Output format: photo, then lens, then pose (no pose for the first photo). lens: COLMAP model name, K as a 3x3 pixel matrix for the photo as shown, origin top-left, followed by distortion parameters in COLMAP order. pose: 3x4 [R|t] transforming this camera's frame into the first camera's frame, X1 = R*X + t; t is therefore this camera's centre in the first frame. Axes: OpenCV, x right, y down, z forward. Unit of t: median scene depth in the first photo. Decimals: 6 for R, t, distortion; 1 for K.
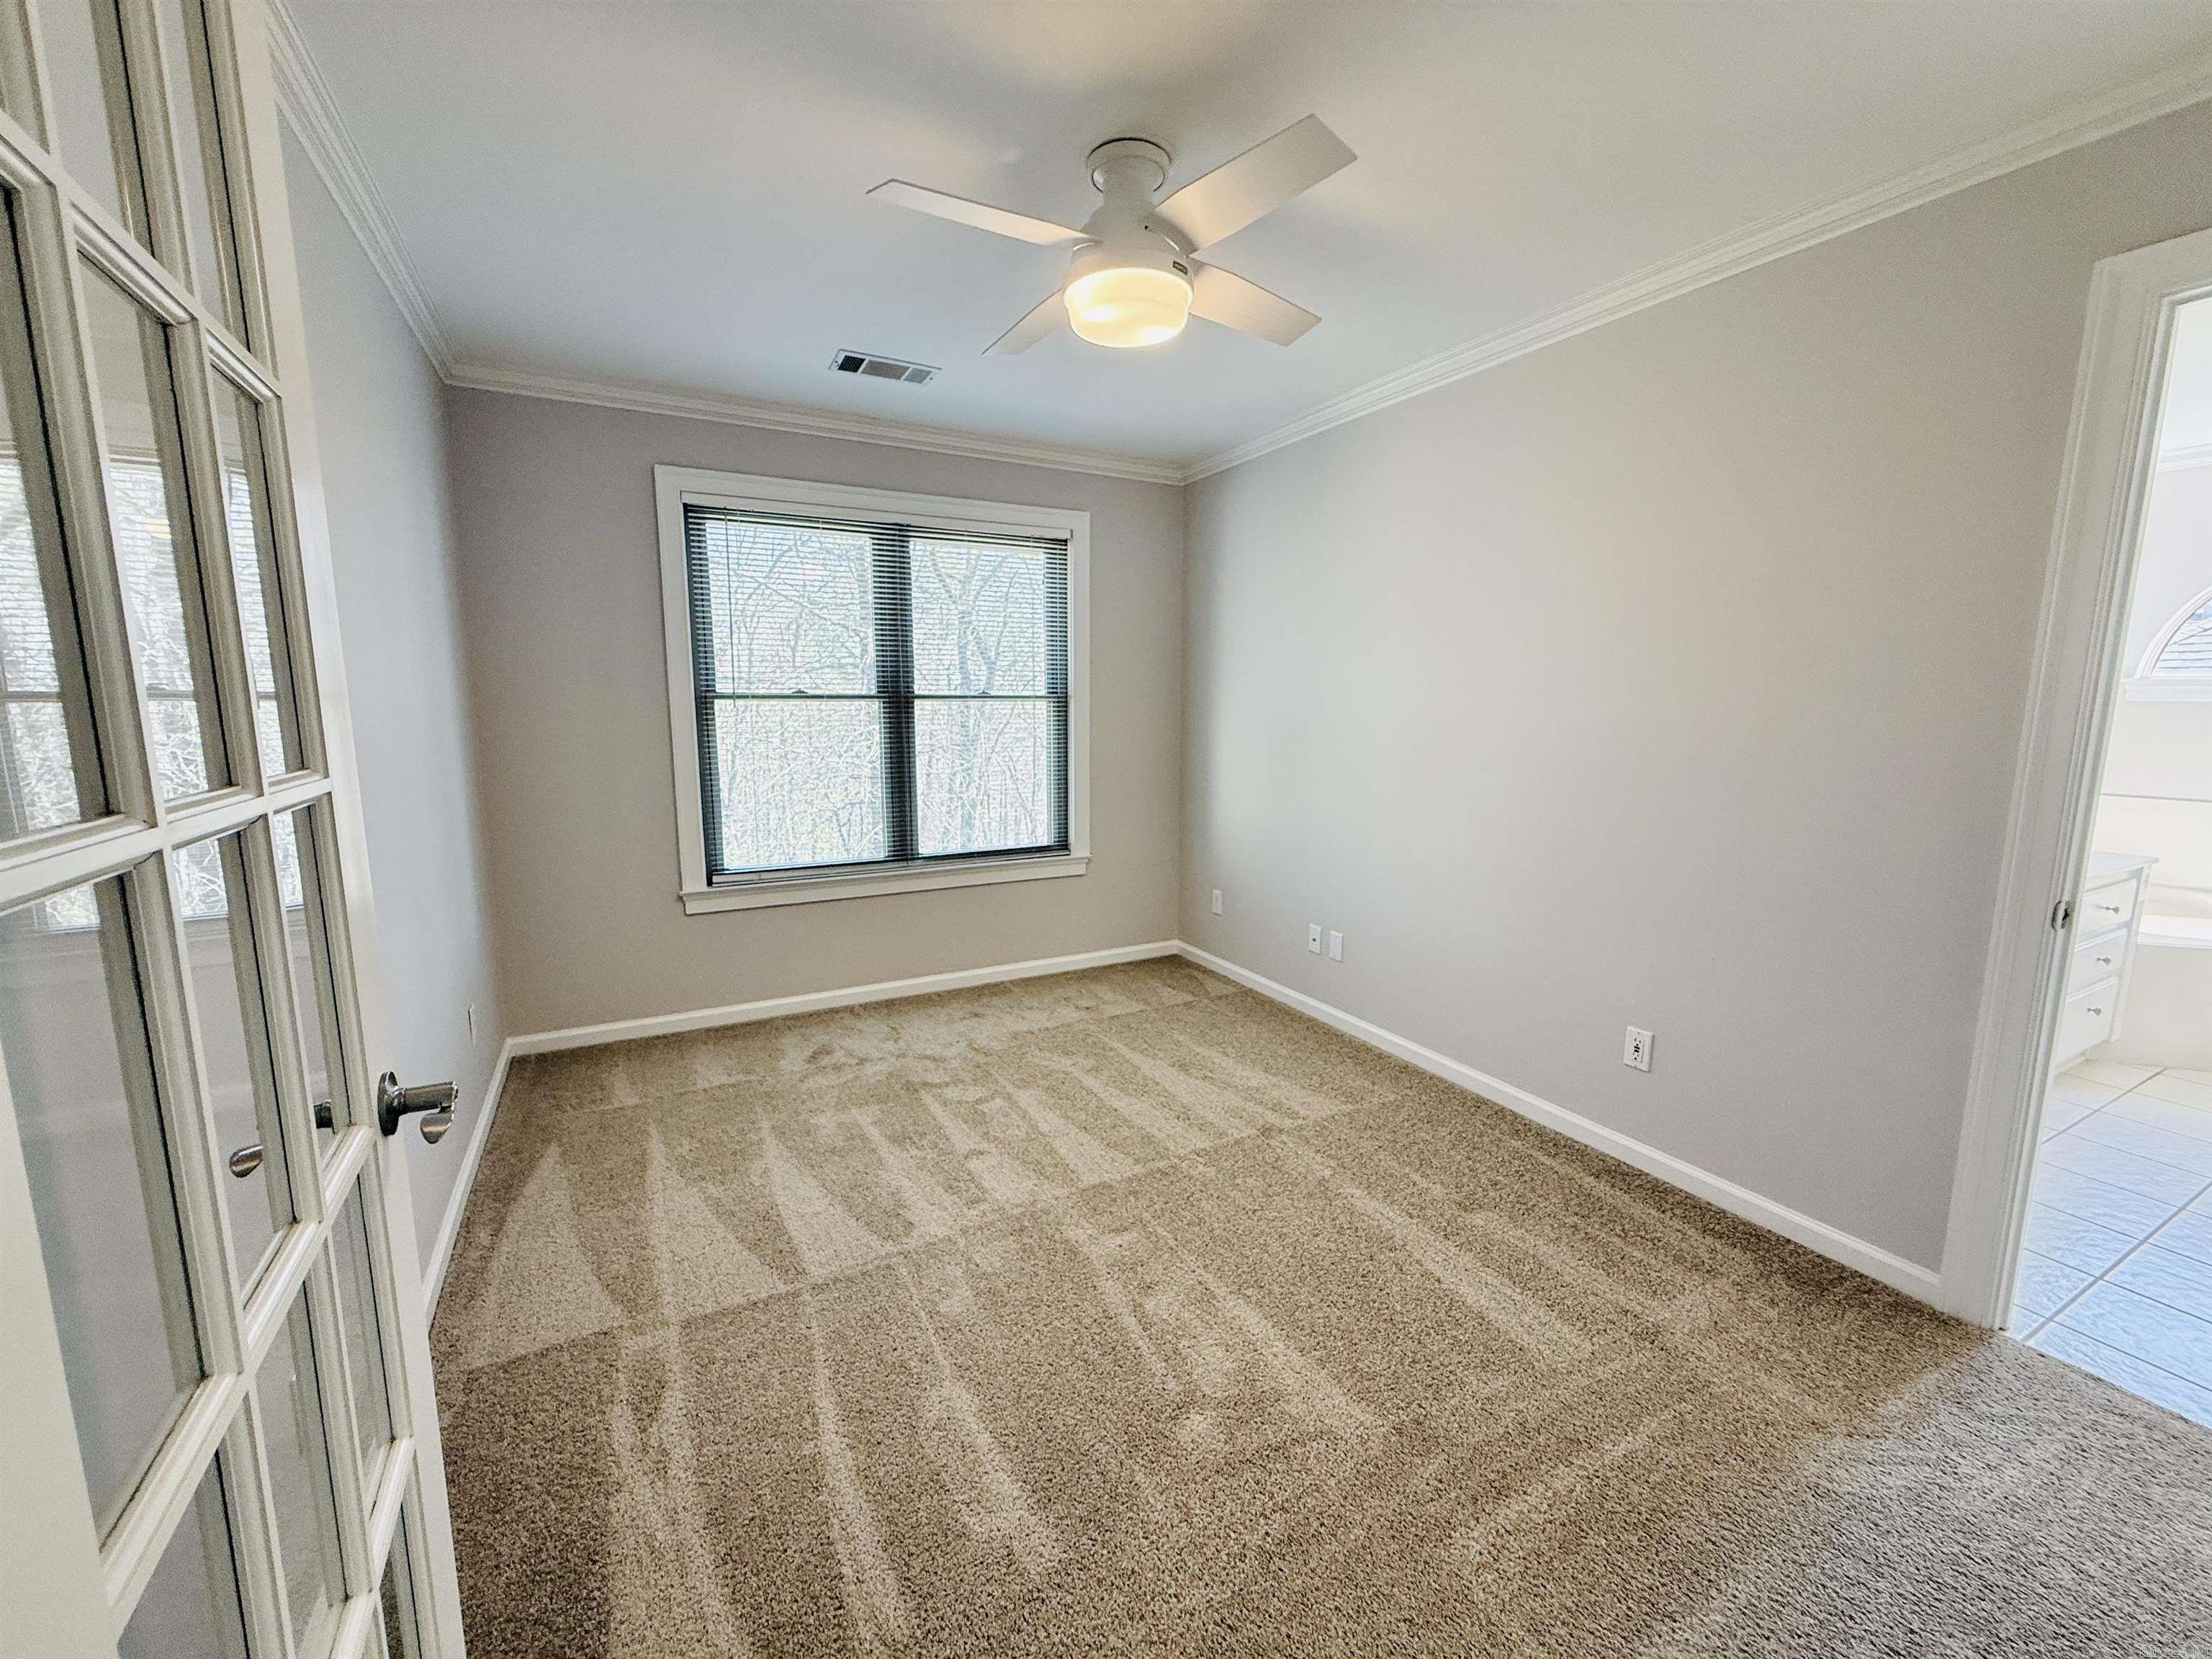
lens RADIAL K [[885.2, 0, 1101.4], [0, 885.2, 829.9], [0, 0, 1]] dist [0.002438, 0.000759]
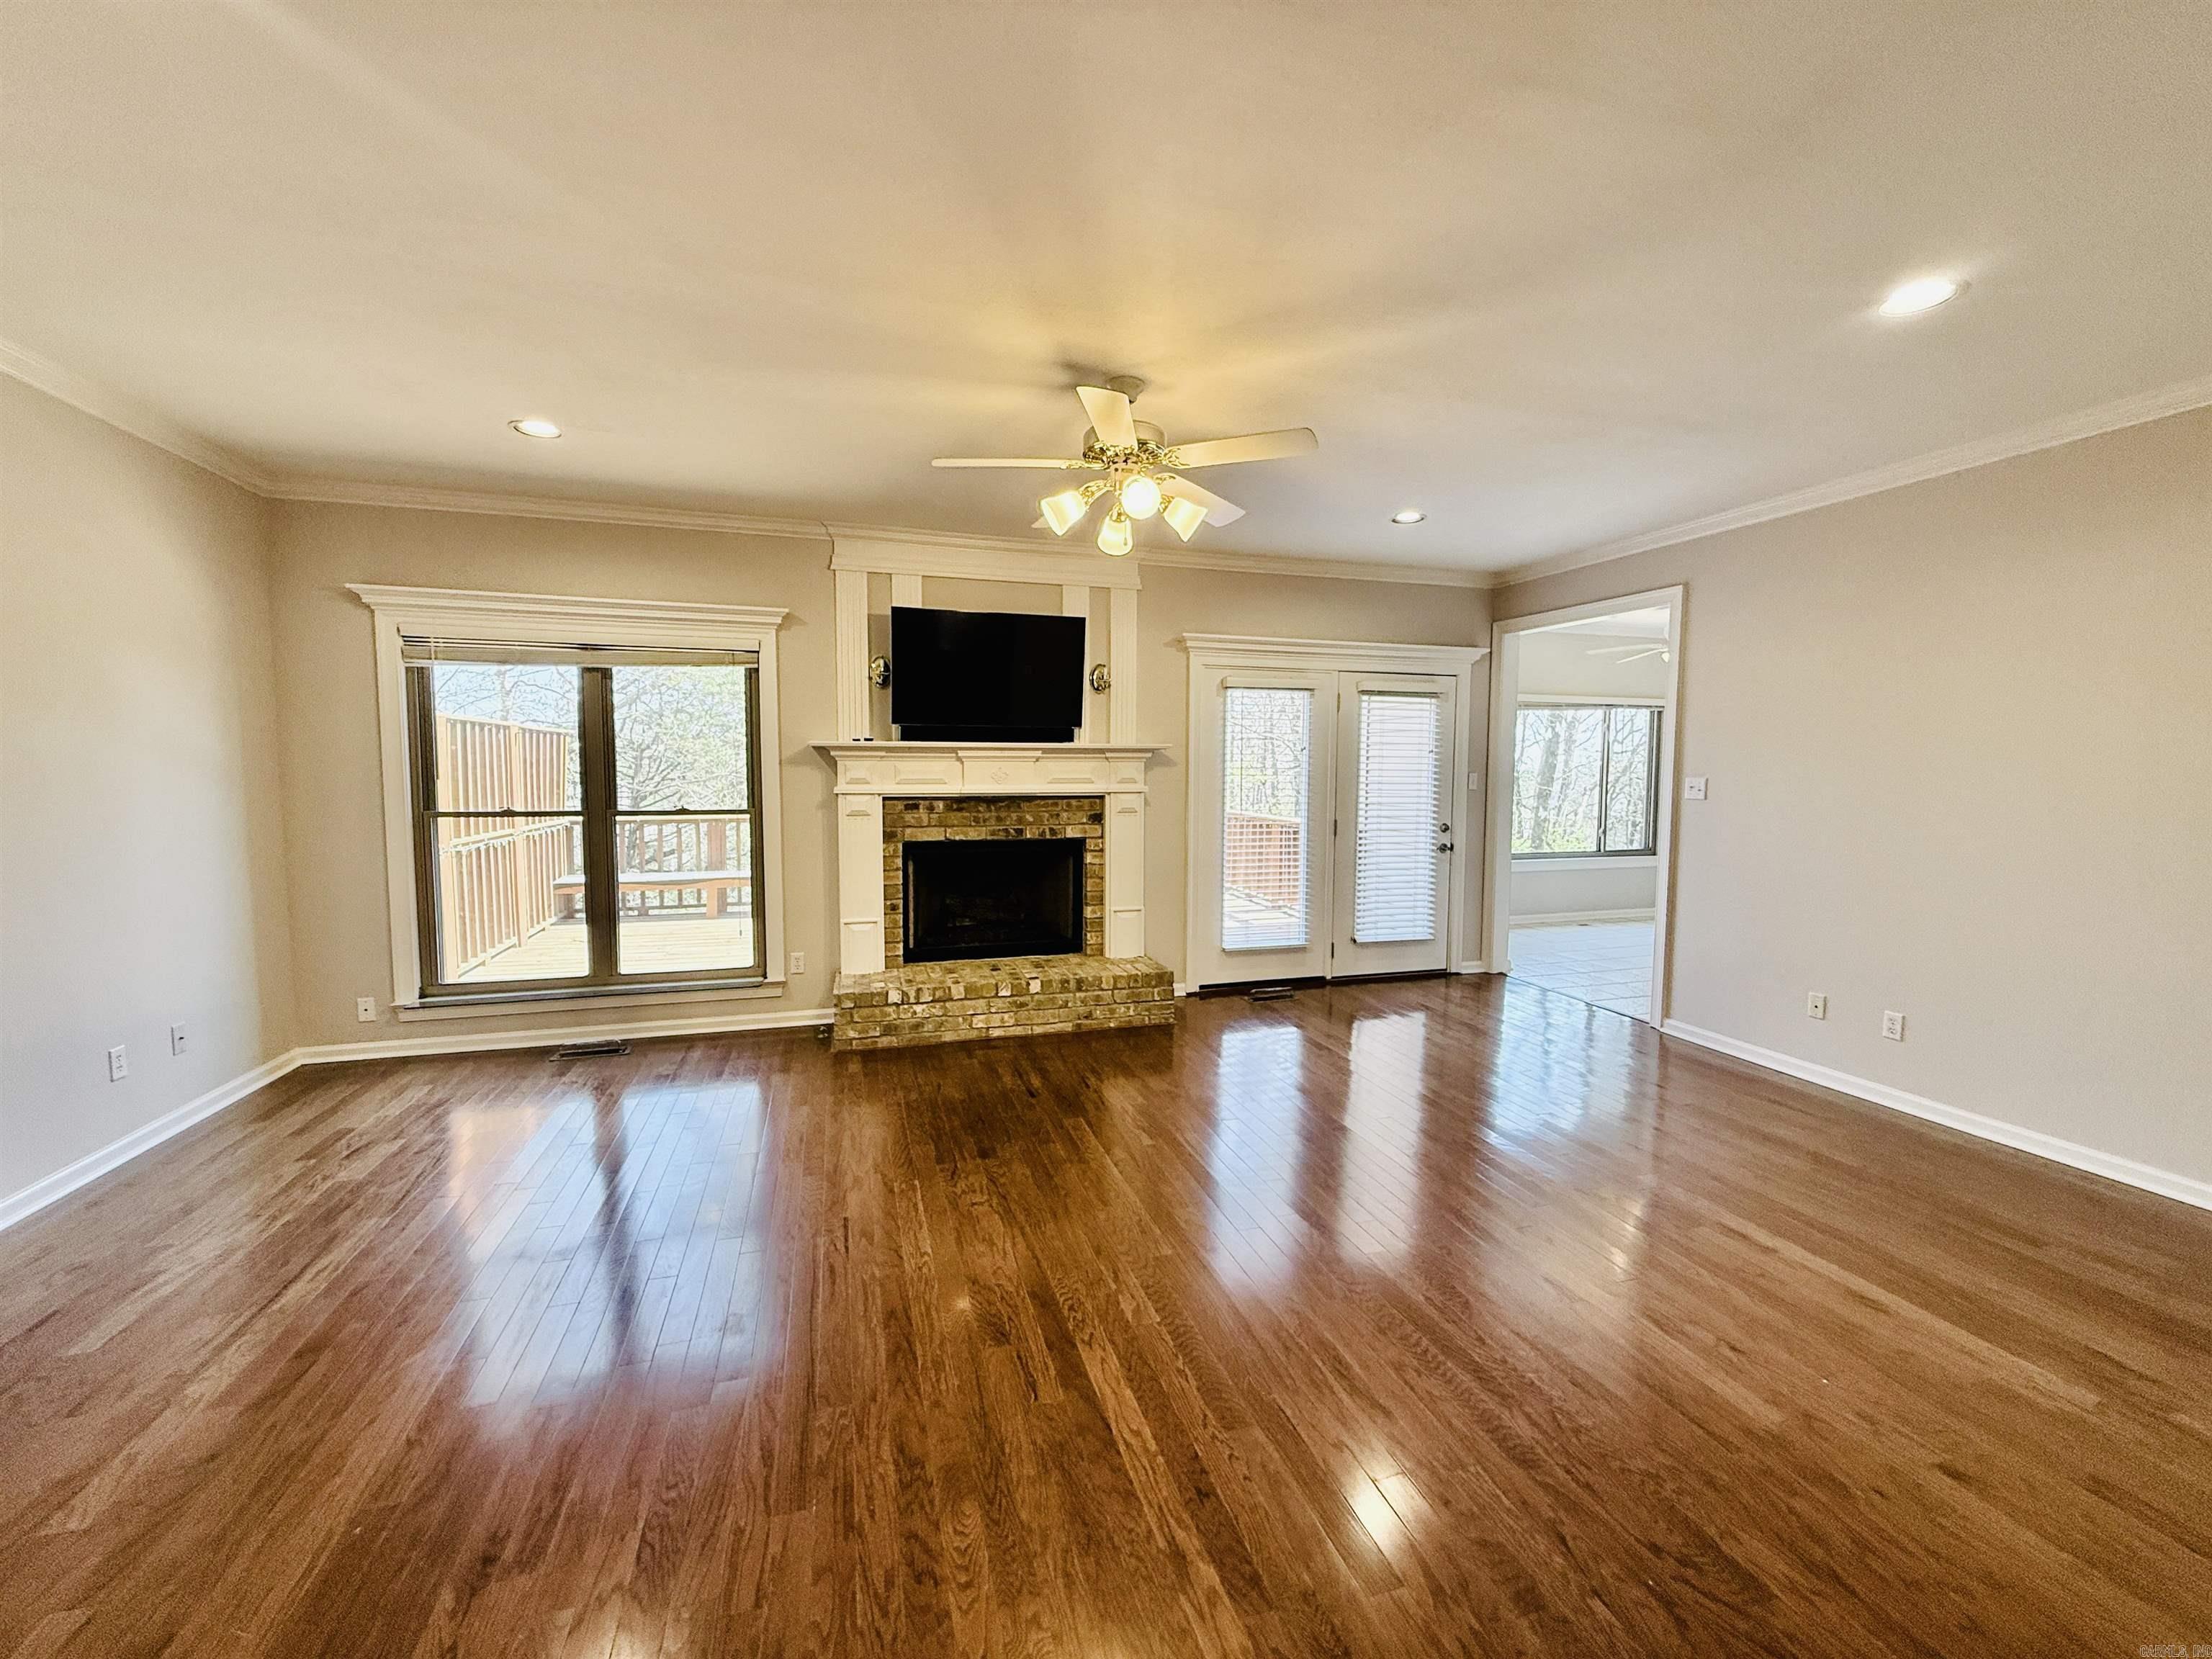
lens RADIAL K [[885.2, 0, 1101.4], [0, 885.2, 829.9], [0, 0, 1]] dist [0.002438, 0.000759]
pose [[0.979792, -0.011677, -0.199677, 0.512445], [-0.013011, 0.992460, -0.121879, -0.014854], [0.199595, 0.122014, 0.972252, 0.139481]]
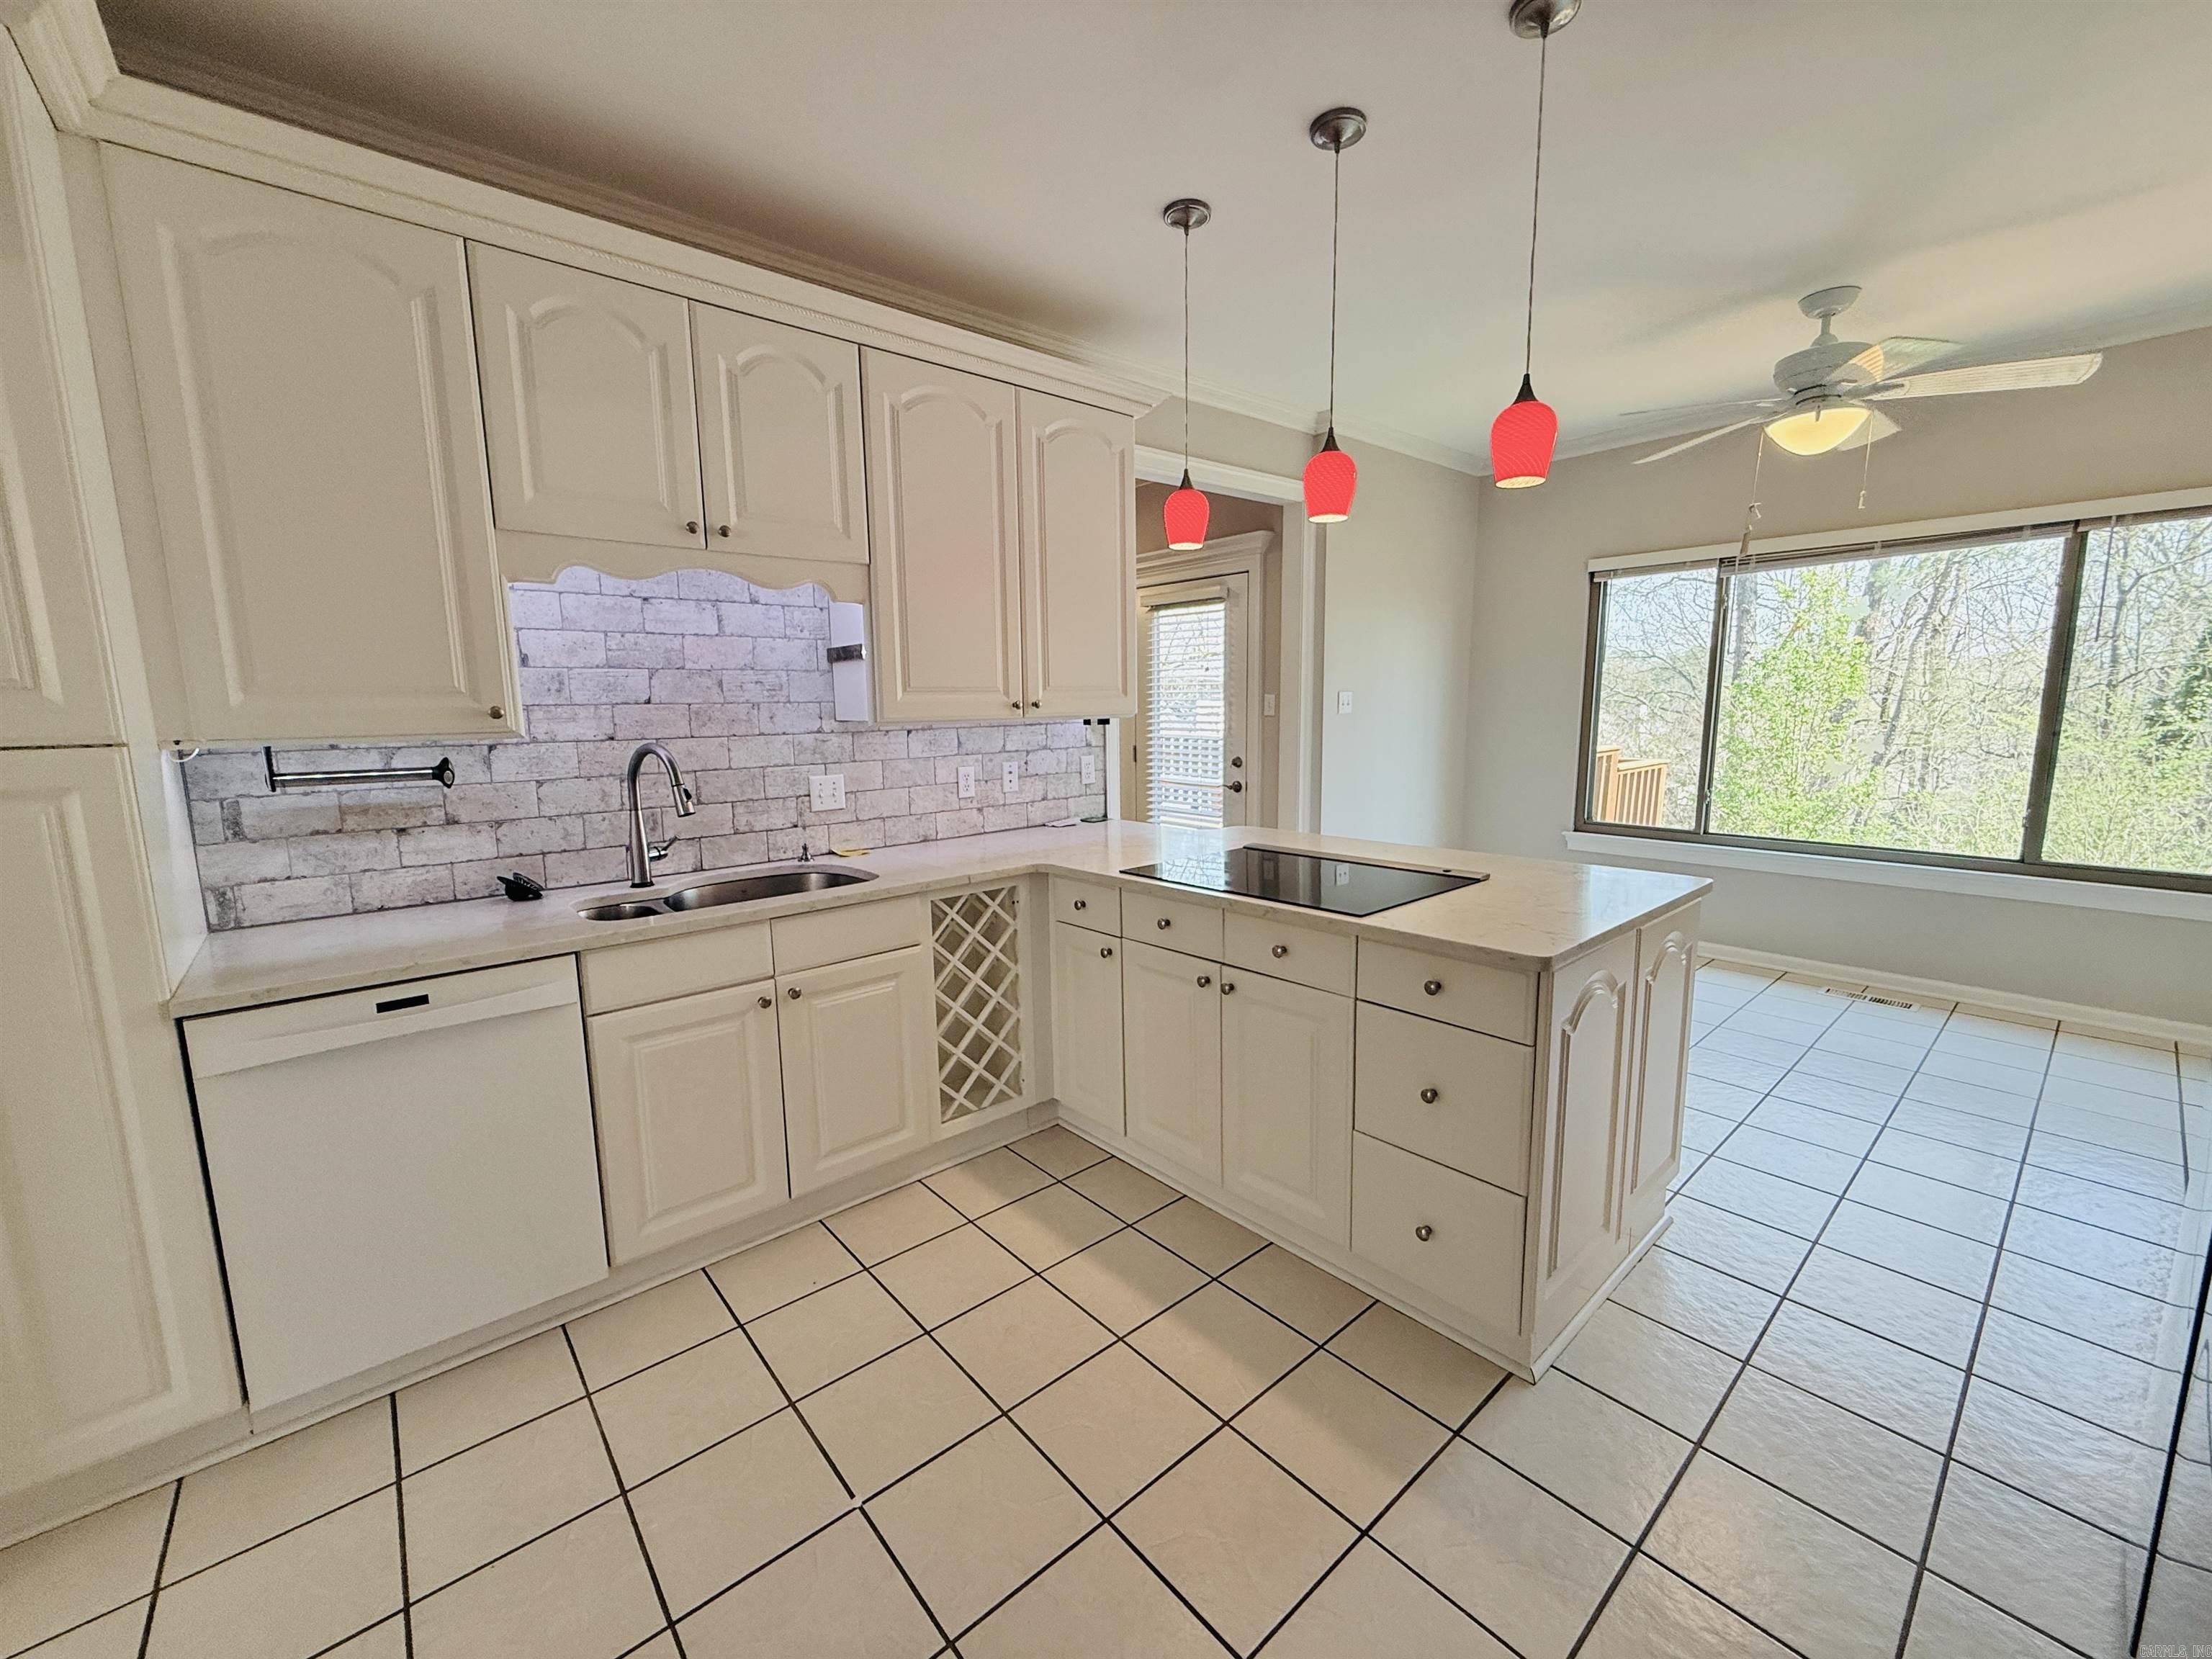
lens RADIAL K [[885.2, 0, 1101.4], [0, 885.2, 829.9], [0, 0, 1]] dist [0.002438, 0.000759]
pose [[0.213069, 0.107682, -0.971085, 1.820990], [-0.168015, 0.983140, 0.072154, -0.158657], [0.962483, 0.147783, 0.227568, 1.163583]]
